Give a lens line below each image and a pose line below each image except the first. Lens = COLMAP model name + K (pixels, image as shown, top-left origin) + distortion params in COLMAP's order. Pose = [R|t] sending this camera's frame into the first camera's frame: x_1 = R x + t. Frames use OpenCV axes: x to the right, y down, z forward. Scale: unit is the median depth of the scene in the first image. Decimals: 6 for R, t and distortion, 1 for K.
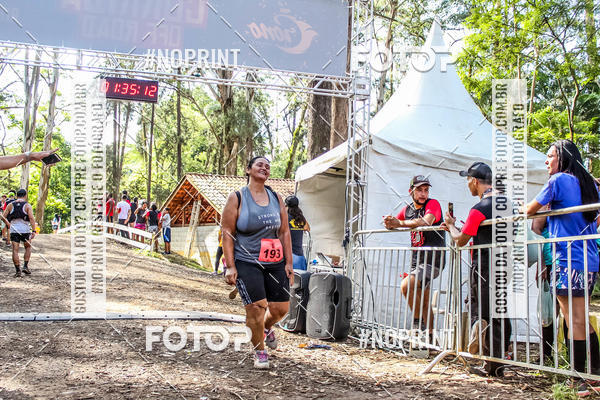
lens RADIAL K [[628.4, 0, 298.3], [0, 628.4, 201.9], [0, 0, 1]] dist [-0.125446, 0.164462]
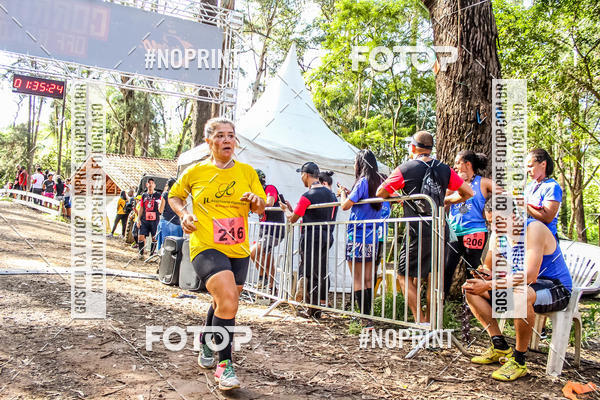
lens RADIAL K [[502.5, 0, 298.0], [0, 502.5, 201.8], [0, 0, 1]] dist [-0.158662, 0.144239]
pose [[0.975208, 0.030490, 0.219182, 0.013874], [-0.040318, 0.998365, 0.040508, -0.009242], [-0.217588, -0.048341, 0.974843, -0.029239]]
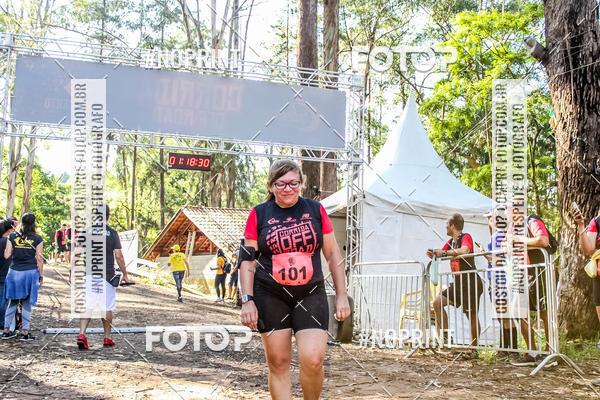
lens RADIAL K [[646.5, 0, 296.7], [0, 646.5, 200.5], [0, 0, 1]] dist [-0.115134, 0.153599]
pose [[0.999233, -0.008836, 0.038151, -0.058158], [0.010330, 0.999180, -0.039145, -0.024245], [-0.037774, 0.039509, 0.998505, -0.269173]]
